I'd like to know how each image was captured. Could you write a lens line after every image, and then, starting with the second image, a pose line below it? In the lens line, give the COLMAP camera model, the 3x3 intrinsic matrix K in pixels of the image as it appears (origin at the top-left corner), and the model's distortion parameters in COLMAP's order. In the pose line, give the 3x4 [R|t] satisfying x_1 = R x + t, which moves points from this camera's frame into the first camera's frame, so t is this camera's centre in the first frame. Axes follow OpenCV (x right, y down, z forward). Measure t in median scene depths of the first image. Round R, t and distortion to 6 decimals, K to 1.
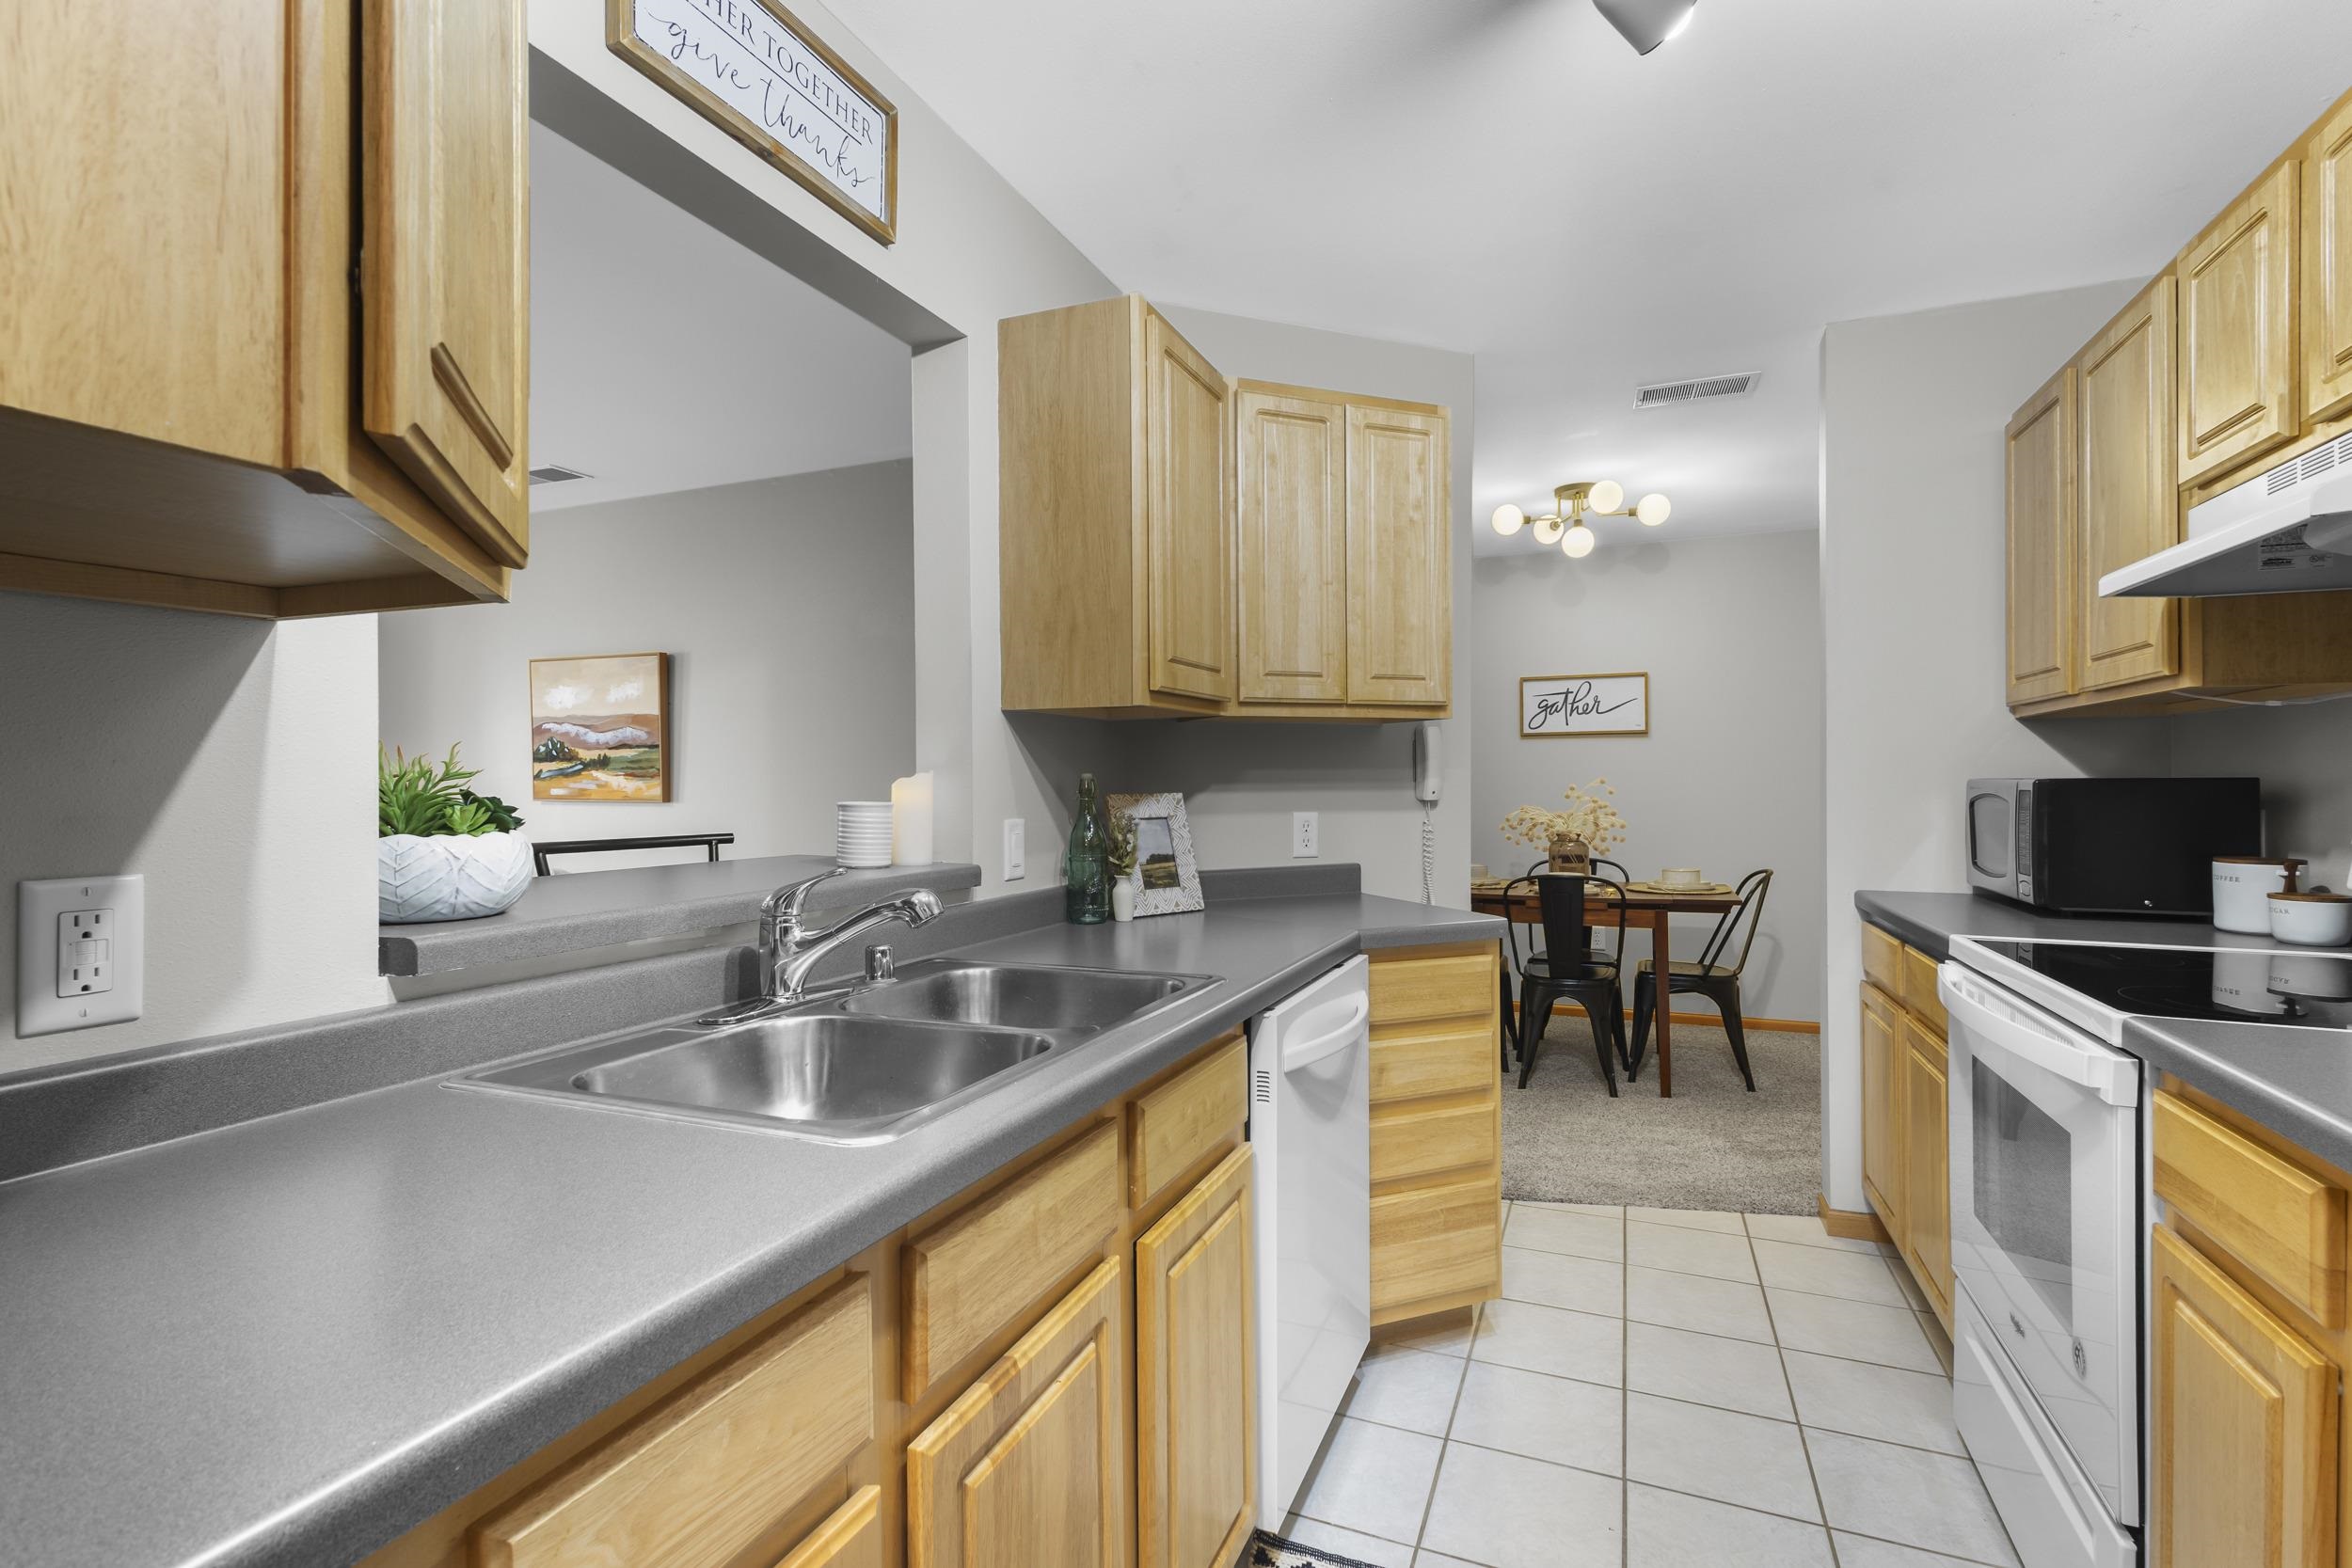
lens RADIAL K [[1074.8, 0, 1172.7], [0, 1074.8, 776.7], [0, 0, 1]] dist [0.009177, -0.001973]
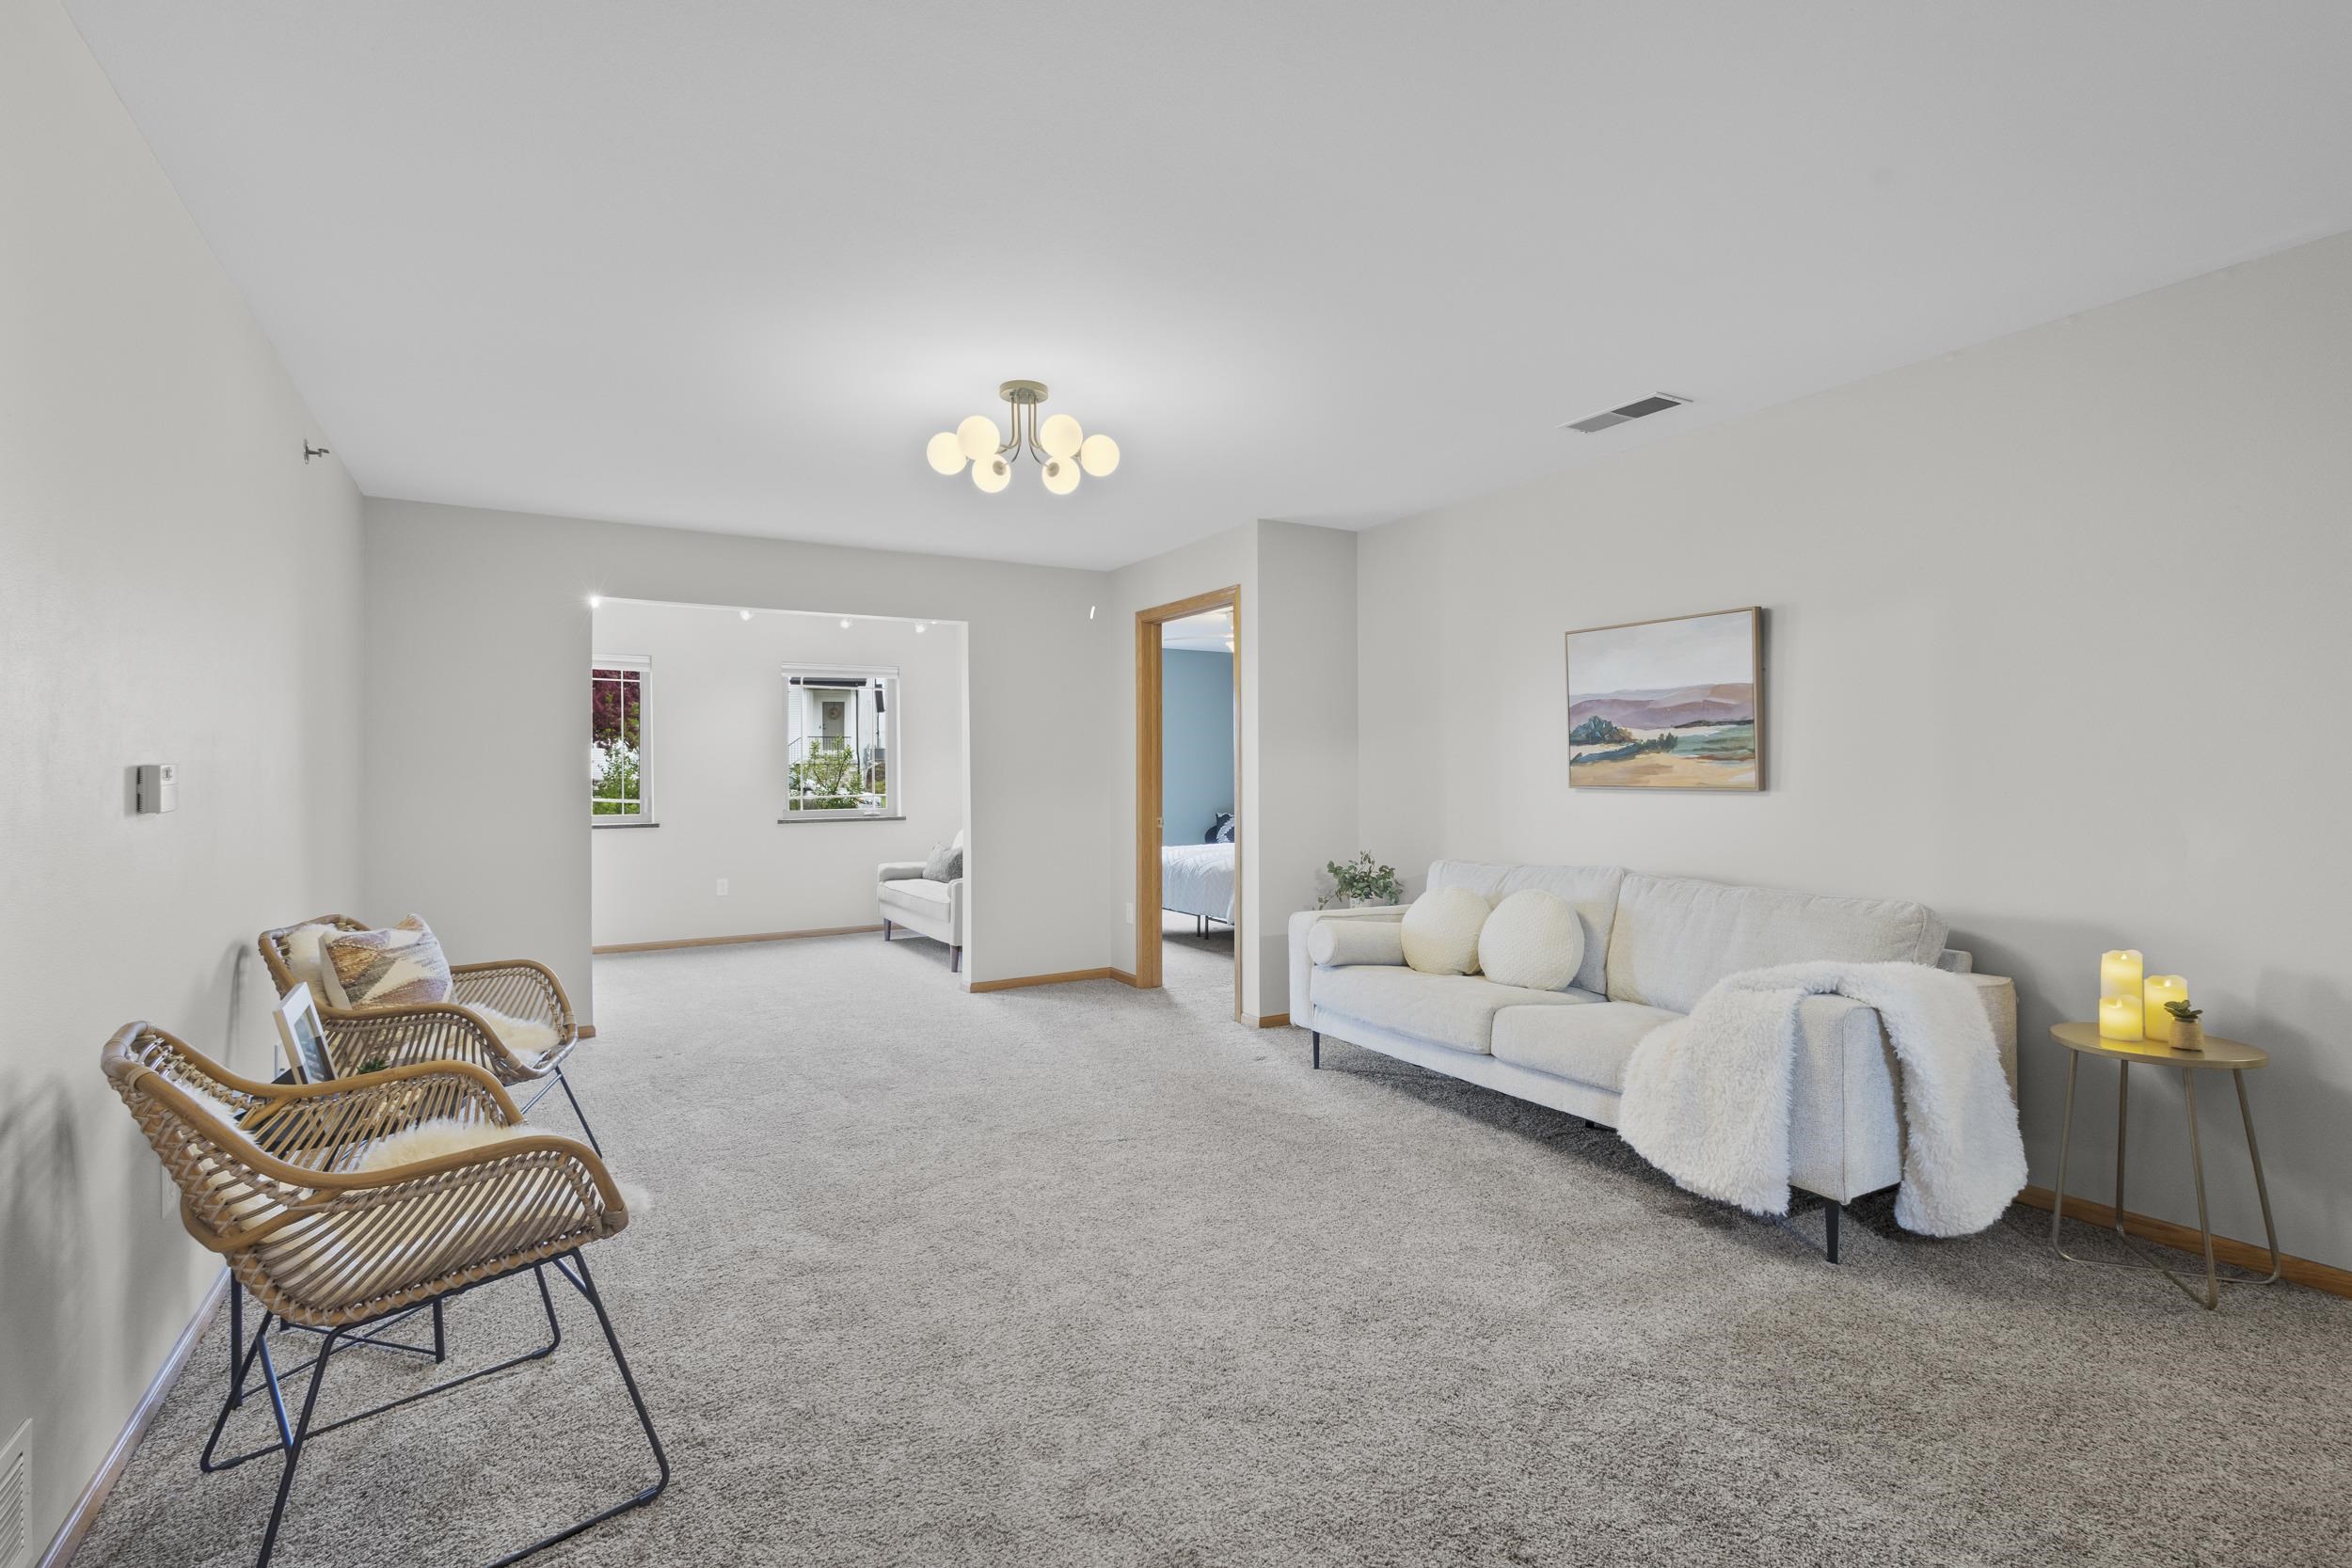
lens RADIAL K [[1074.8, 0, 1170.2], [0, 1074.8, 776.8], [0, 0, 1]] dist [0.009177, -0.001973]
pose [[0.801892, -0.000568, -0.597469, -0.857530], [0.007129, 0.999937, 0.008618, 0.007819], [0.597427, -0.011170, 0.801846, 0.200931]]
